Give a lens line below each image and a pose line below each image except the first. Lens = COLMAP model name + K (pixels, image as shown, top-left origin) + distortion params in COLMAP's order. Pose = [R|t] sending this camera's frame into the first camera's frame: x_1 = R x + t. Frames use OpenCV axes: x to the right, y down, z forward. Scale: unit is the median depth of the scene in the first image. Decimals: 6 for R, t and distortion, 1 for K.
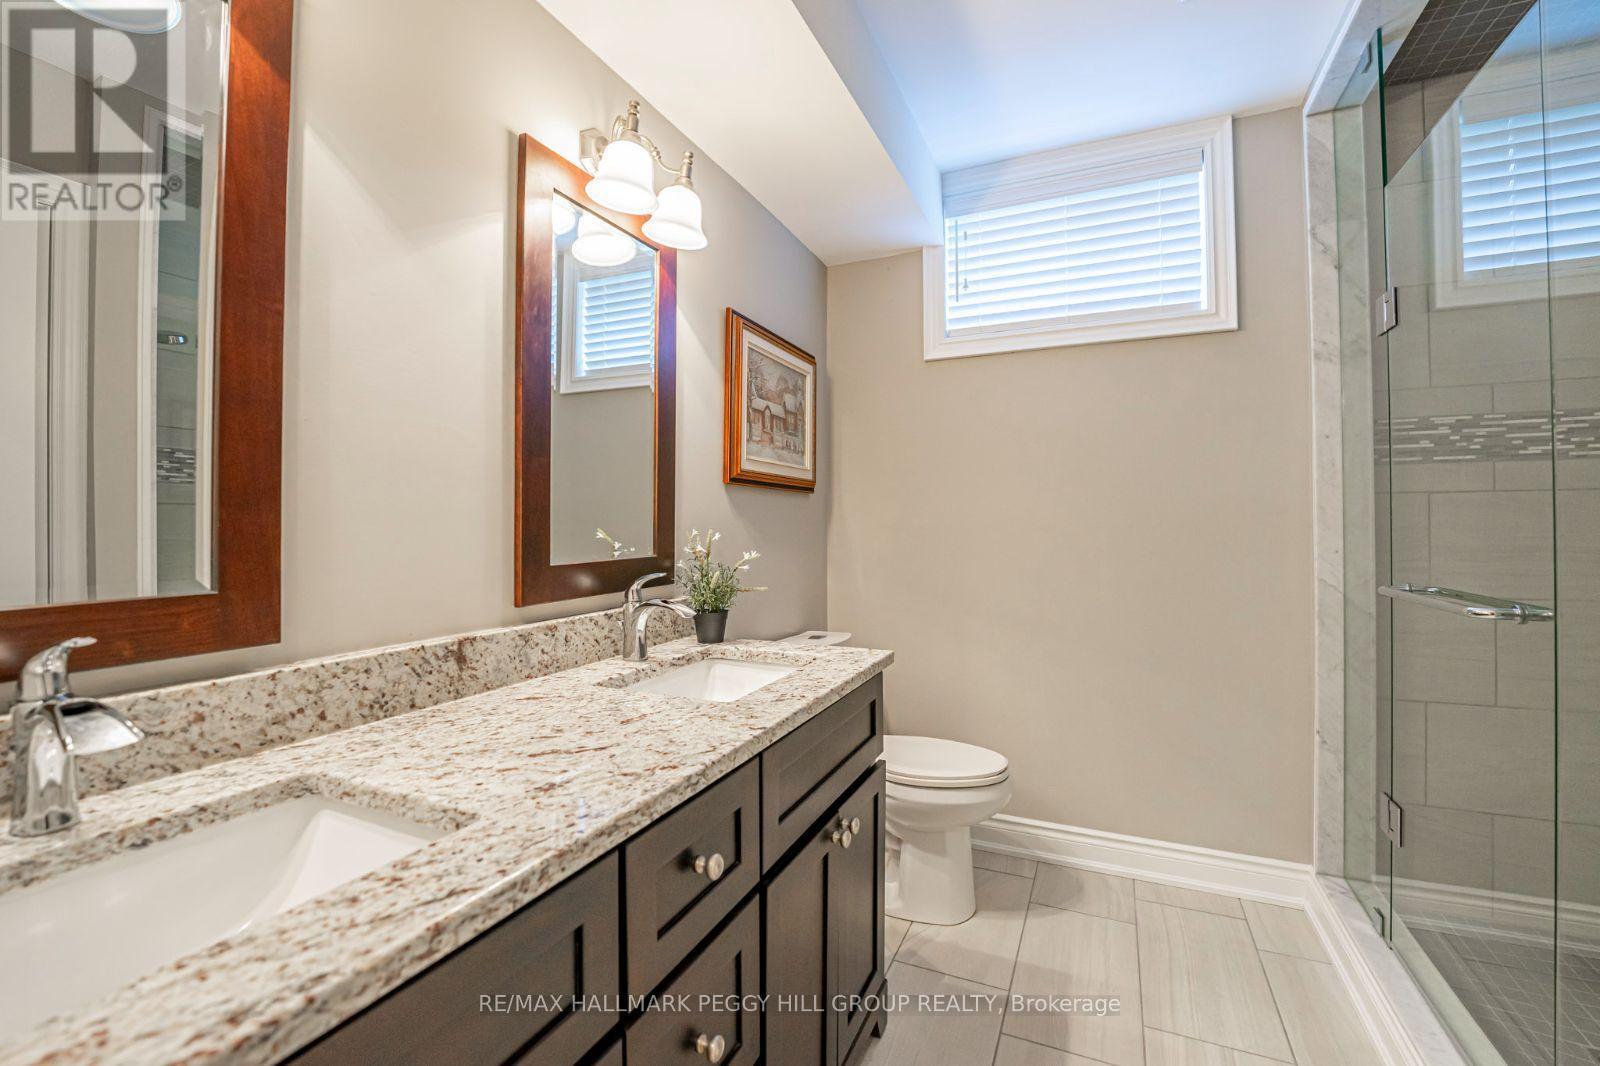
lens RADIAL K [[661.3, 0, 803.8], [0, 661.3, 521.1], [0, 0, 1]] dist [0.000328, 0.000015]
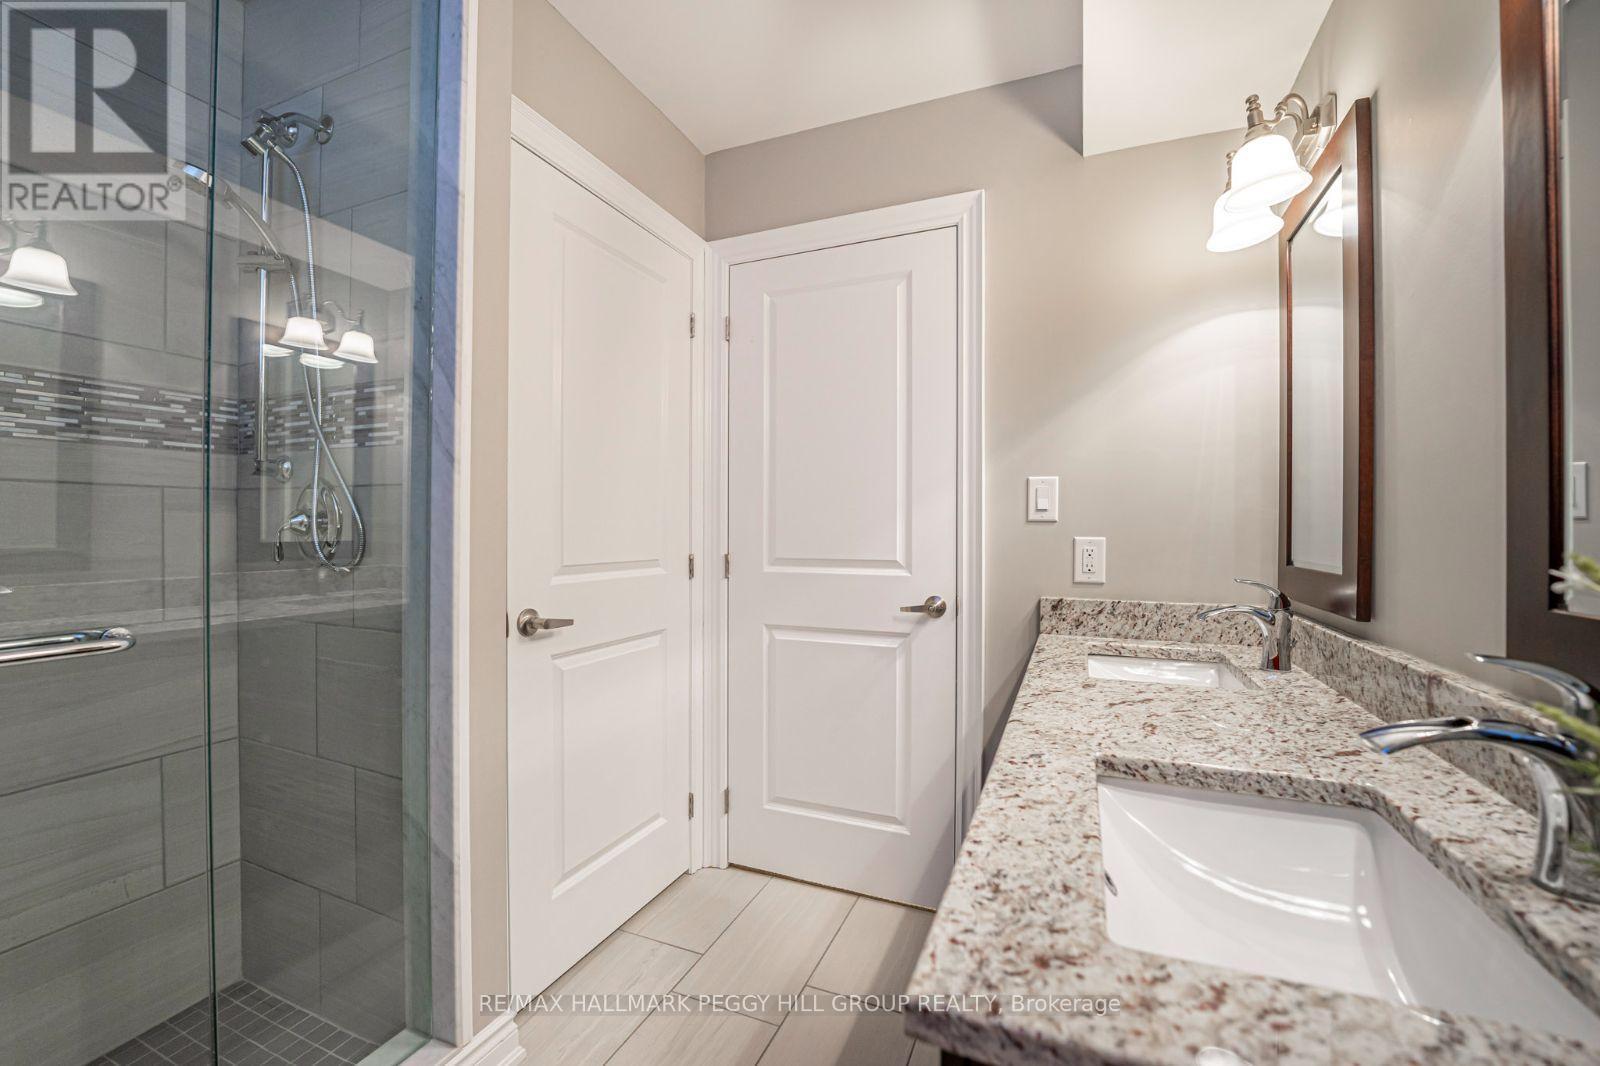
lens RADIAL K [[661.3, 0, 799.2], [0, 661.3, 525.9], [0, 0, 1]] dist [0.000328, 0.000015]
pose [[-0.999682, 0.000179, -0.025231, 0.279773], [0.000223, 0.999998, -0.001736, -0.001732], [0.025230, -0.001741, -0.999680, 1.884928]]
